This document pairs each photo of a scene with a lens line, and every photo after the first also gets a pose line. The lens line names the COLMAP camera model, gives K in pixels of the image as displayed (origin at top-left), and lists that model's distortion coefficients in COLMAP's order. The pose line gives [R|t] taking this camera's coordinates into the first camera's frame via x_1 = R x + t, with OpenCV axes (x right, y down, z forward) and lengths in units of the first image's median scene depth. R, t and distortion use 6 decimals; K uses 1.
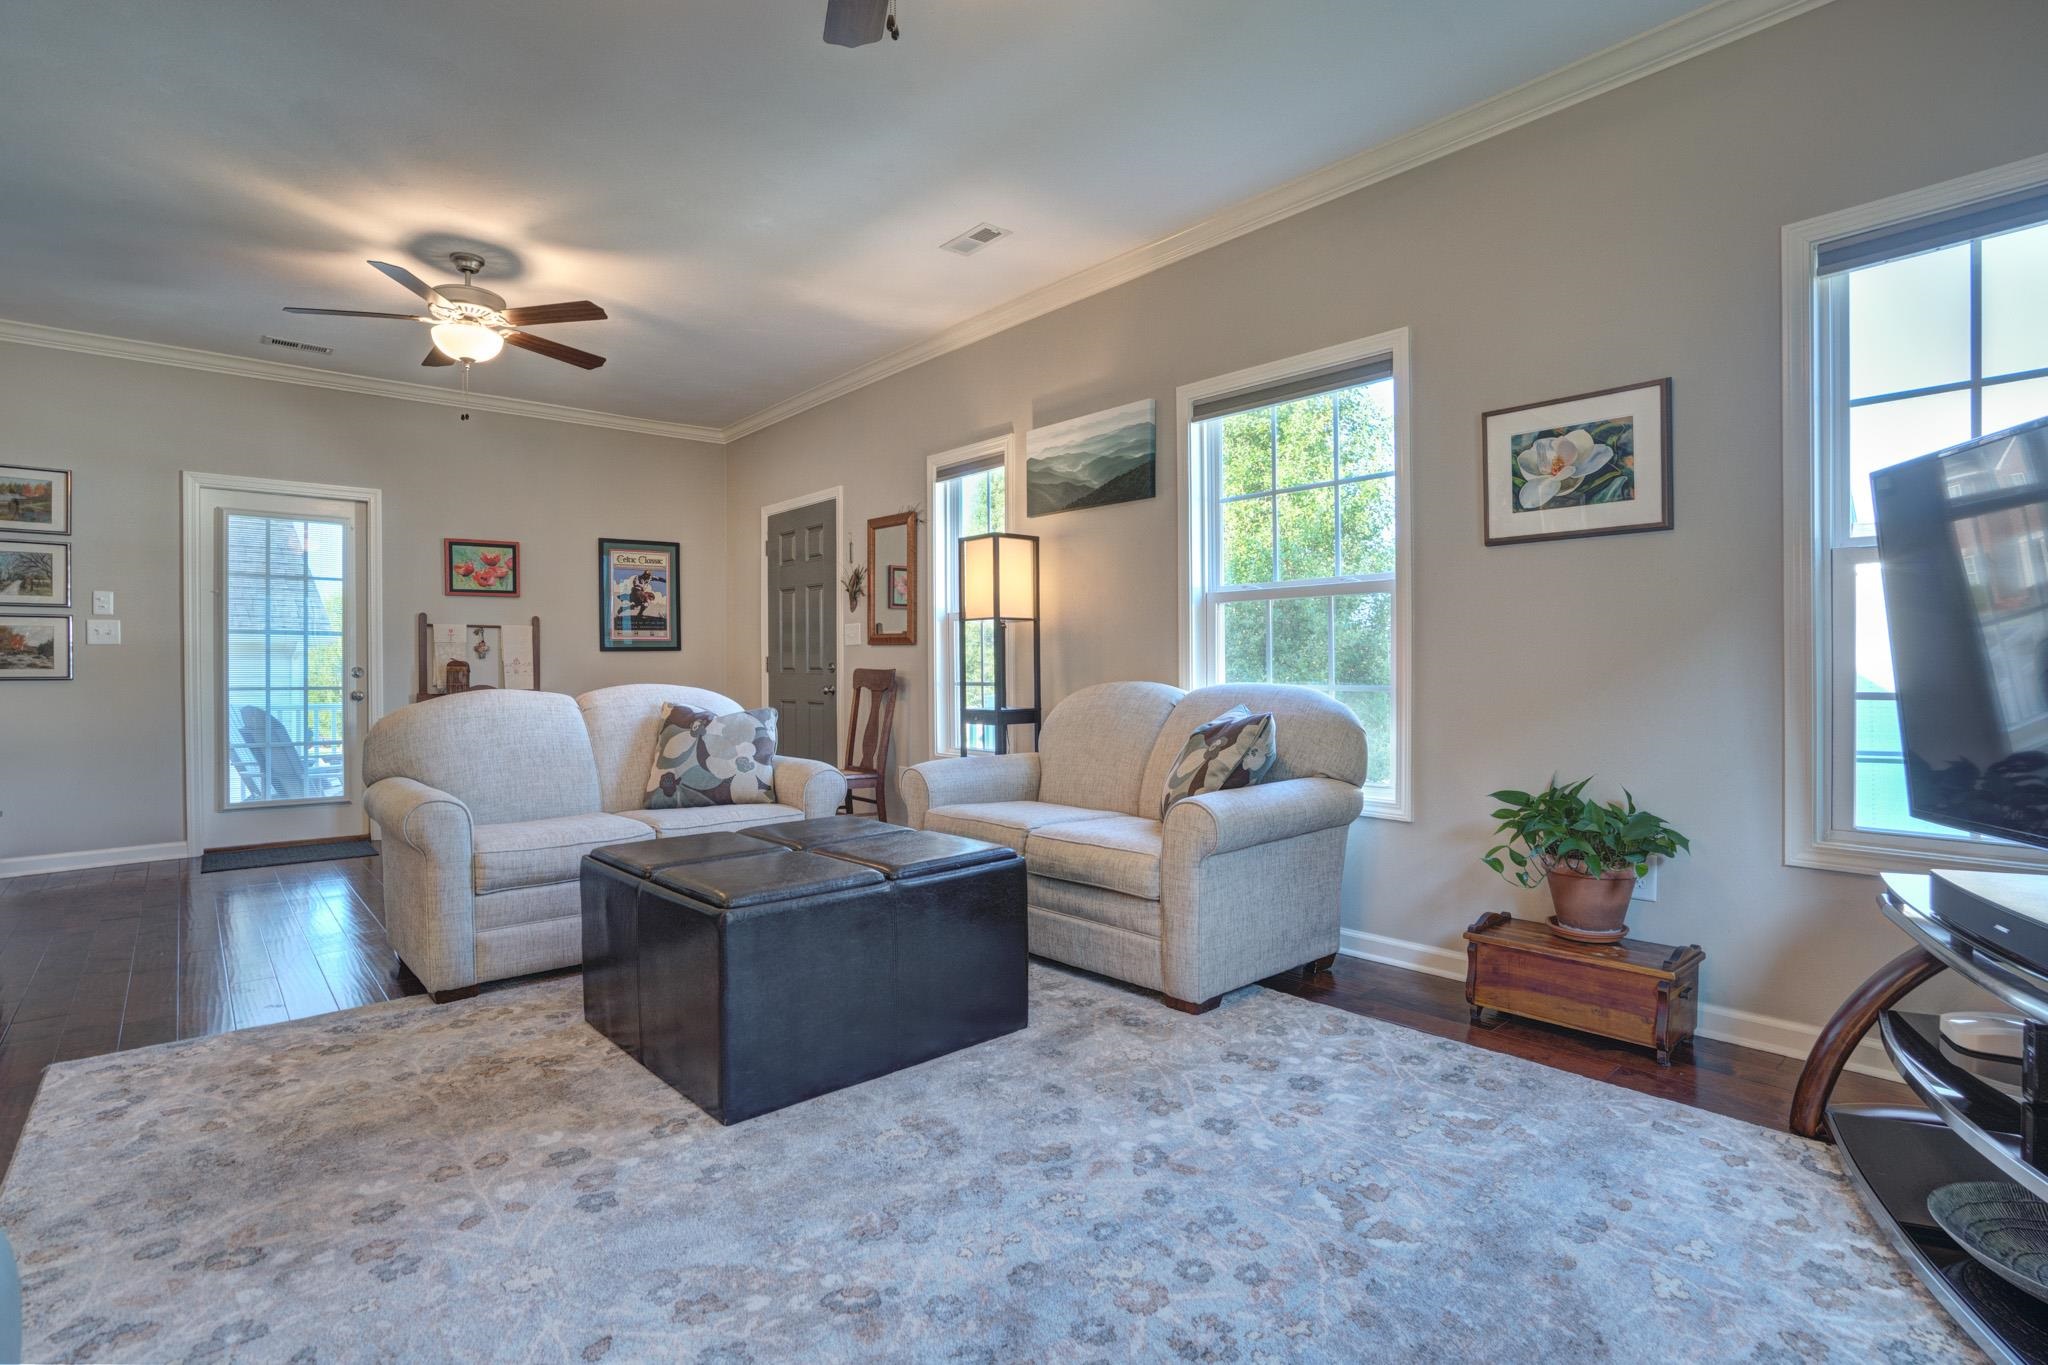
lens RADIAL K [[979.7, 0, 1025.4], [0, 979.7, 672.6], [0, 0, 1]] dist [-0.062662, 0.028610]
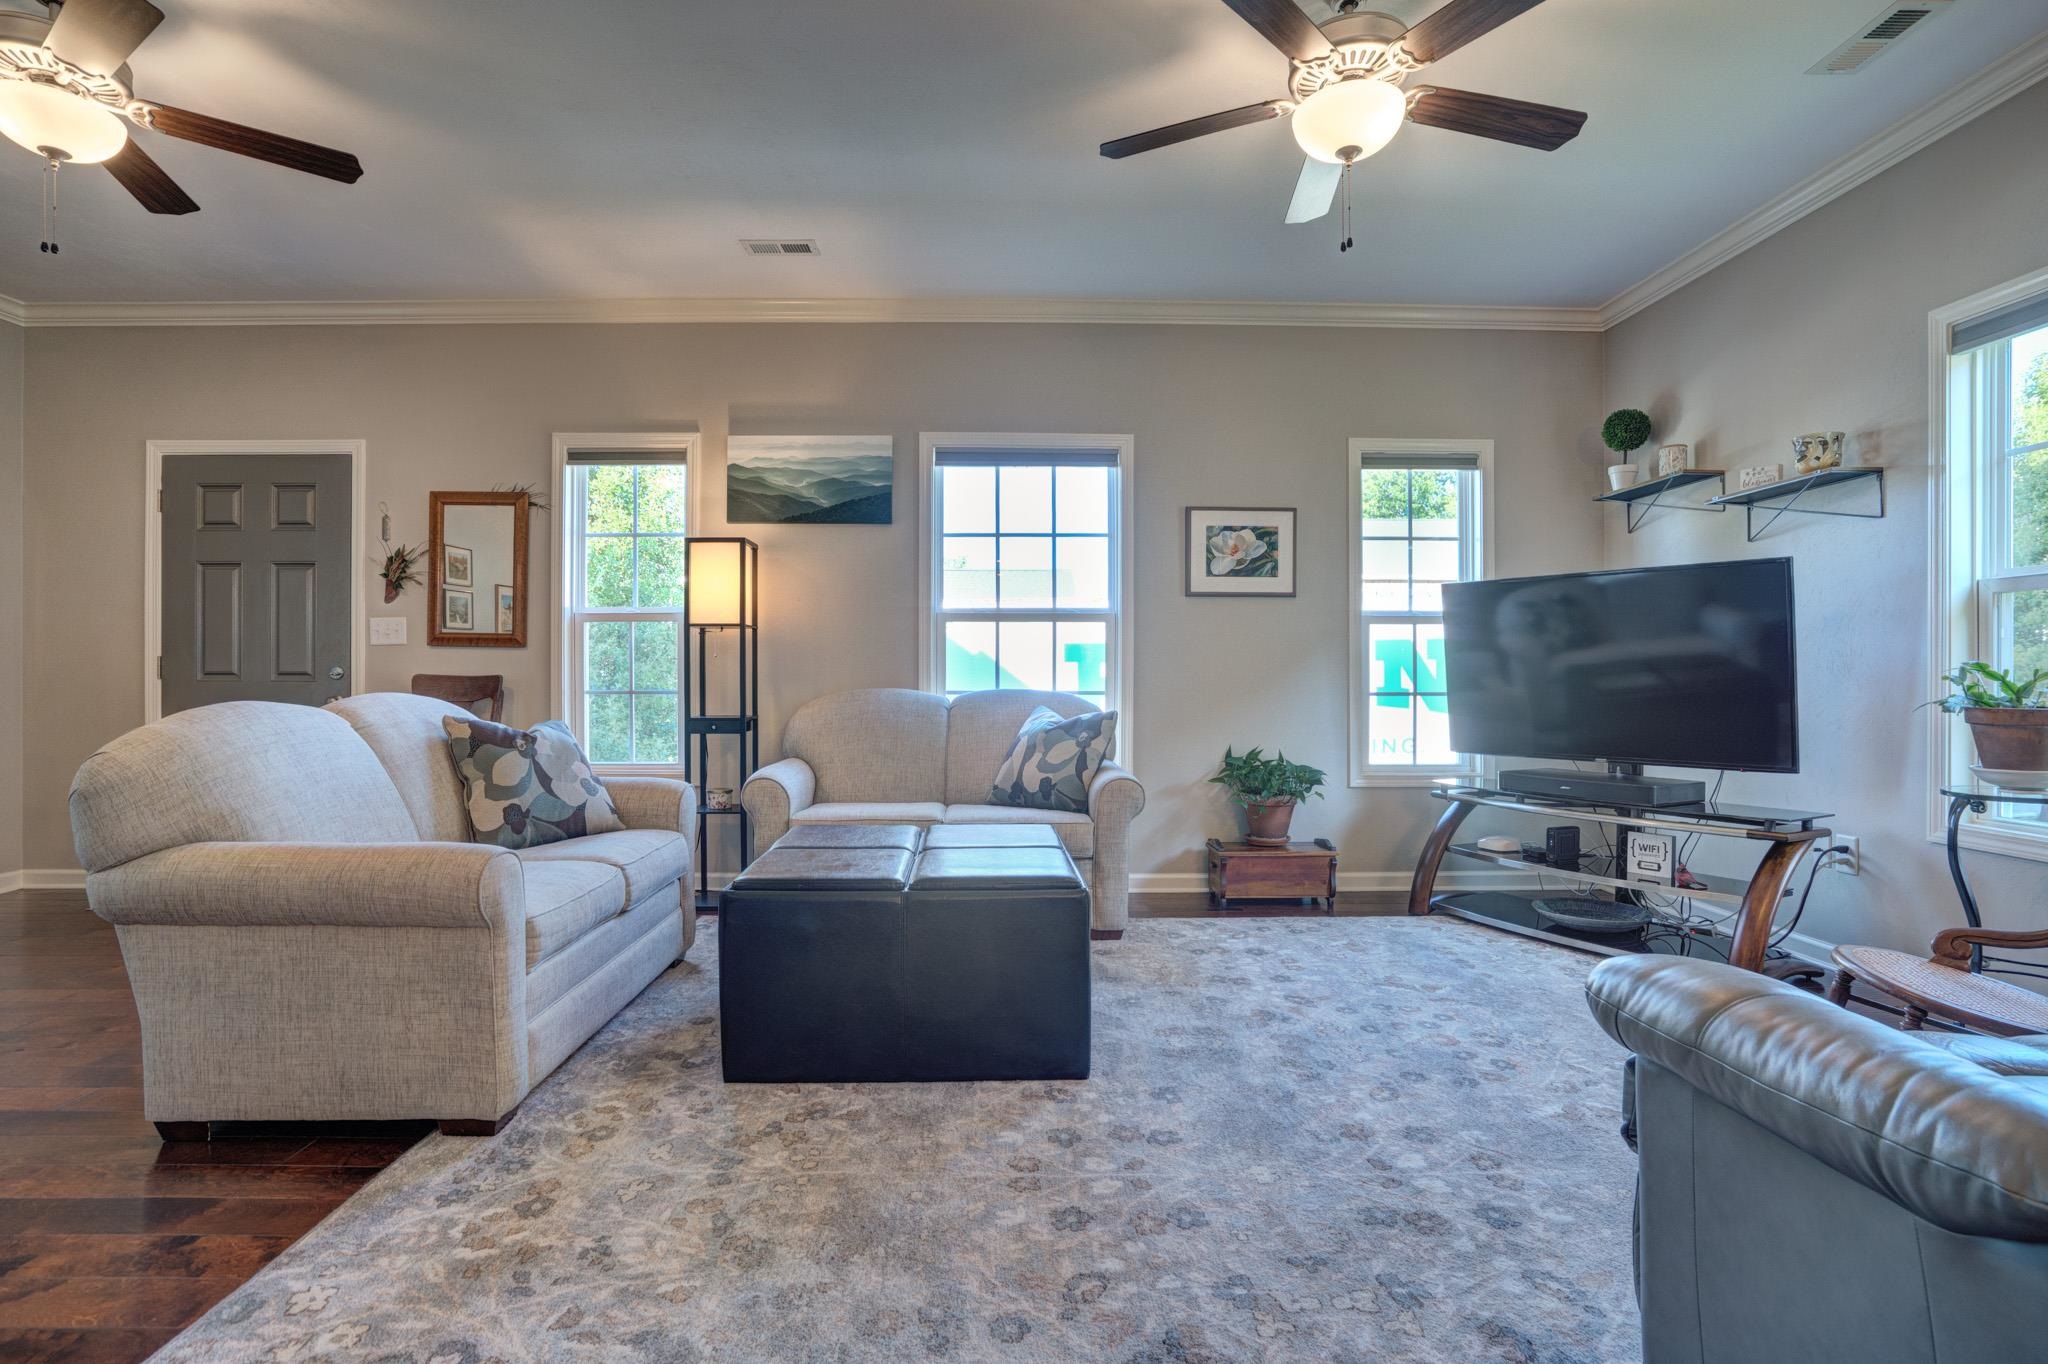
lens RADIAL K [[988.3, 0, 995.0], [0, 988.3, 676.6], [0, 0, 1]] dist [-0.064770, 0.033130]
pose [[0.660087, 0.008147, 0.751145, -0.570390], [-0.002429, 0.999959, -0.008711, 0.004300], [-0.751185, 0.003926, 0.660080, 0.147208]]
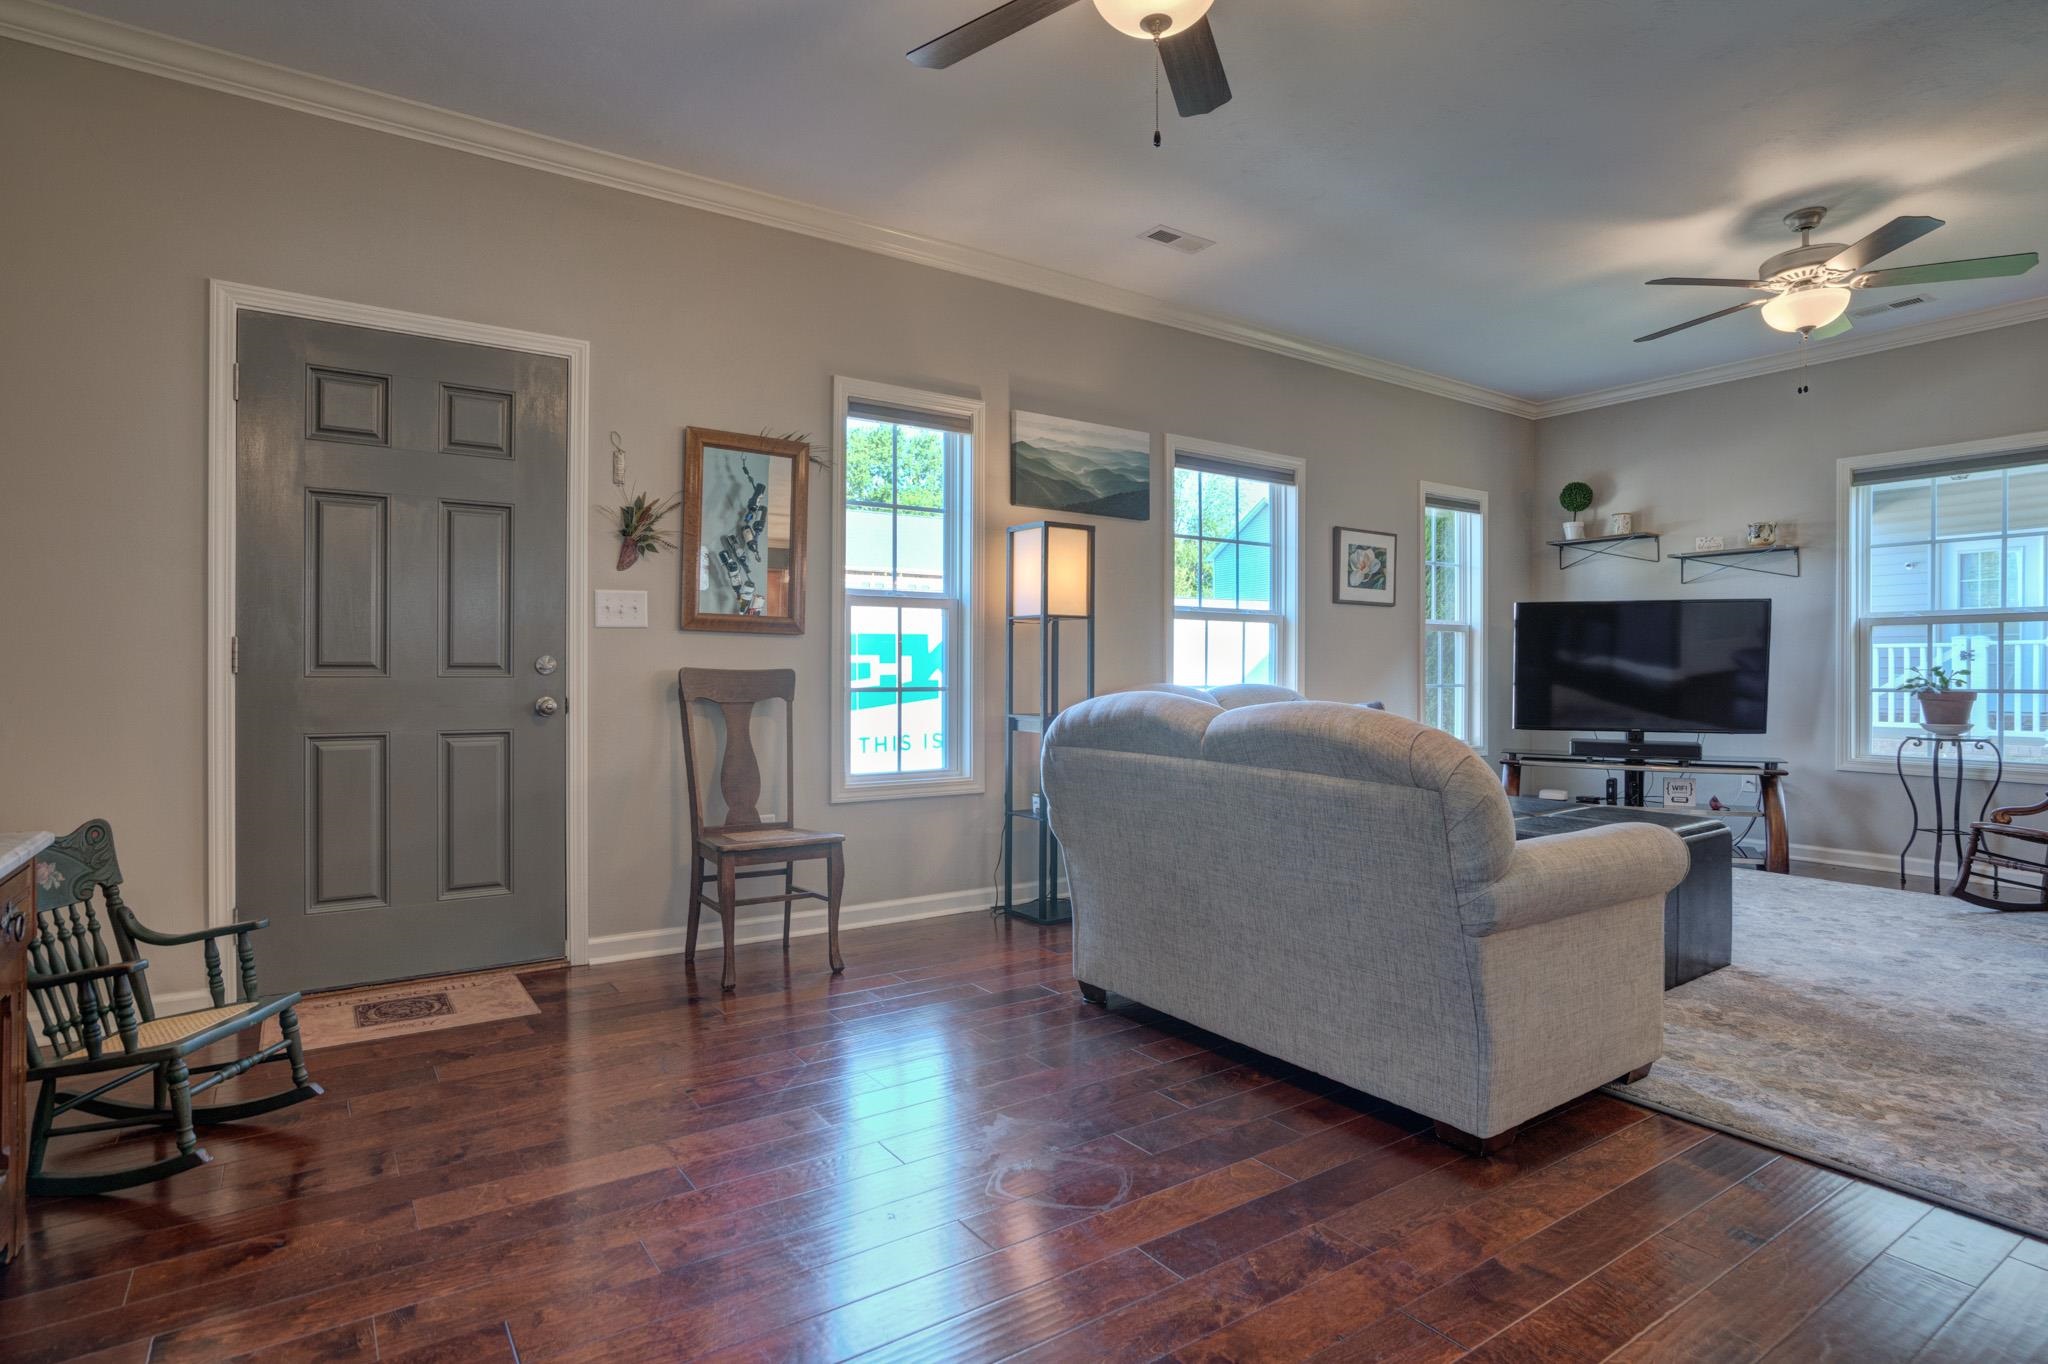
lens RADIAL K [[1070.4, 0, 989.0], [0, 1070.4, 681.4], [0, 0, 1]] dist [-0.046040, 0.026945]
pose [[0.135123, -0.001832, 0.990827, -0.999736], [0.000446, 0.999998, 0.001789, 0.003628], [-0.990829, 0.000201, 0.135124, 0.904278]]
